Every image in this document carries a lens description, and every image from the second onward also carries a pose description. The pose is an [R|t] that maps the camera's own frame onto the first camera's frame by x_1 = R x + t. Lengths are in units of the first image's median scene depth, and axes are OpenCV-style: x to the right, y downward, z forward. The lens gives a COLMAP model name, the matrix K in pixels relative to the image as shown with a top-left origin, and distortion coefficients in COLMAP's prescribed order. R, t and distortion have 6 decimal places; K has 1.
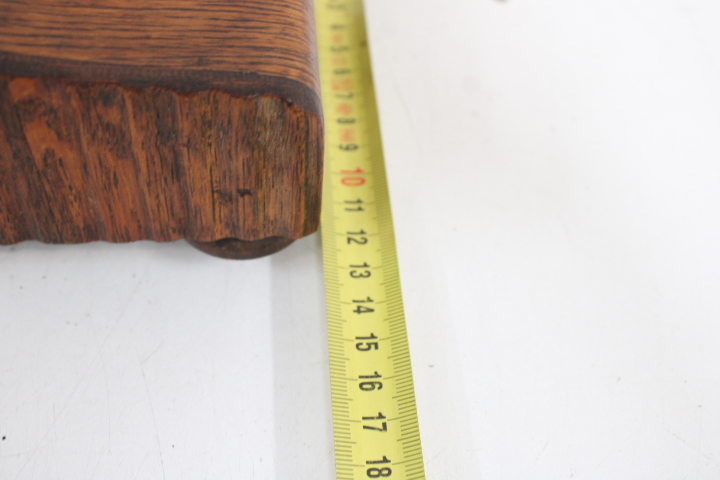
lens RADIAL K [[812.3, 0, 353.9], [0, 812.3, 236.4], [0, 0, 1]] dist [-0.056469, 0.000000]
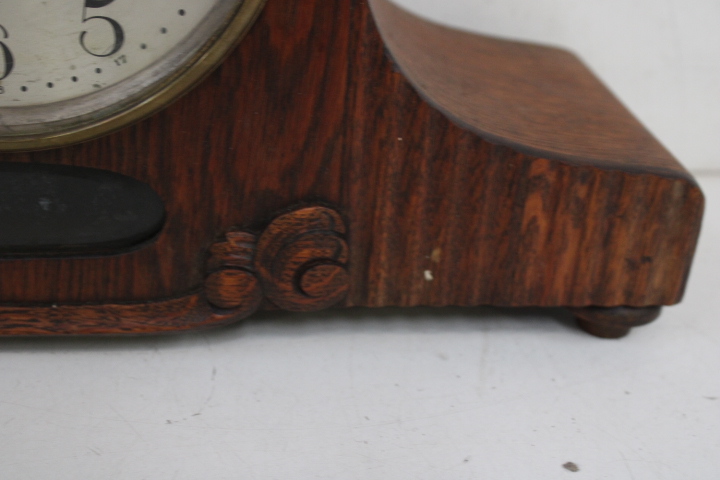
lens RADIAL K [[1002.6, 0, 373.7], [0, 1002.6, 233.1], [0, 0, 1]] dist [-0.056029, 0.000000]
pose [[0.999562, -0.006580, 0.028851, -0.714015], [0.018413, 0.901540, -0.432303, 0.705172], [-0.023166, 0.432645, 0.901267, -0.653083]]
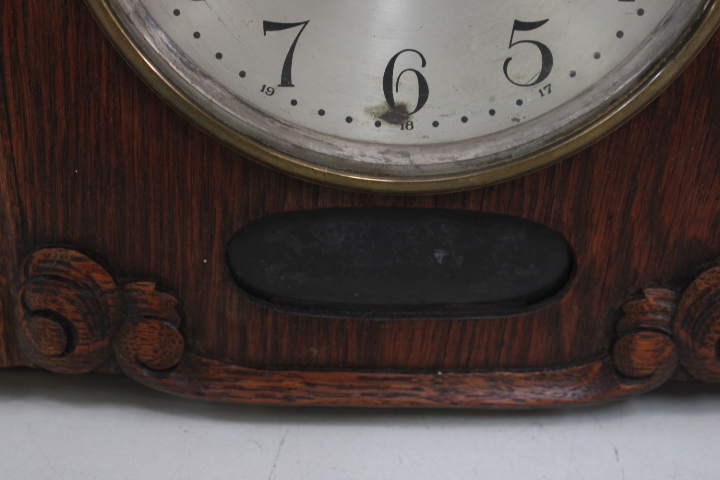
lens RADIAL K [[1002.6, 0, 360.7], [0, 1002.6, 240.6], [0, 0, 1]] dist [-0.056029, 0.000000]
pose [[0.992389, -0.011798, -0.122575, -1.164002], [-0.054105, 0.852395, -0.520092, 0.697524], [0.110618, 0.522766, 0.845269, -0.446193]]
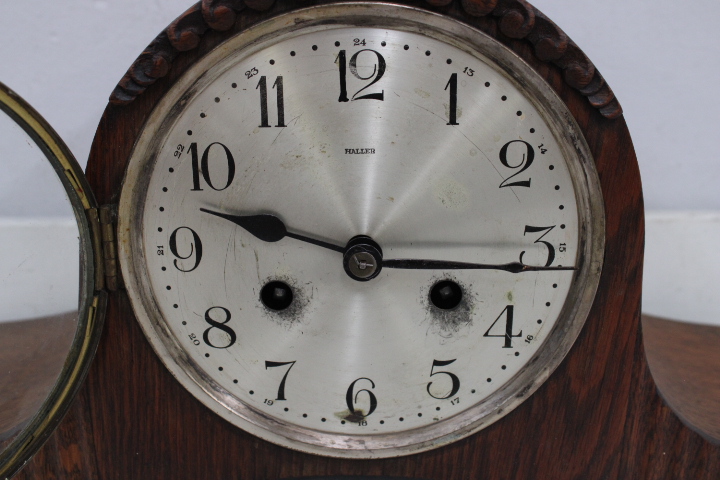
lens RADIAL K [[839.3, 0, 364.3], [0, 839.3, 238.2], [0, 0, 1]] dist [-0.040918, 0.000000]
pose [[0.994669, -0.024717, -0.100111, -1.079603], [-0.036855, 0.821506, -0.569007, 0.490509], [0.096305, 0.569664, 0.816216, -0.995323]]
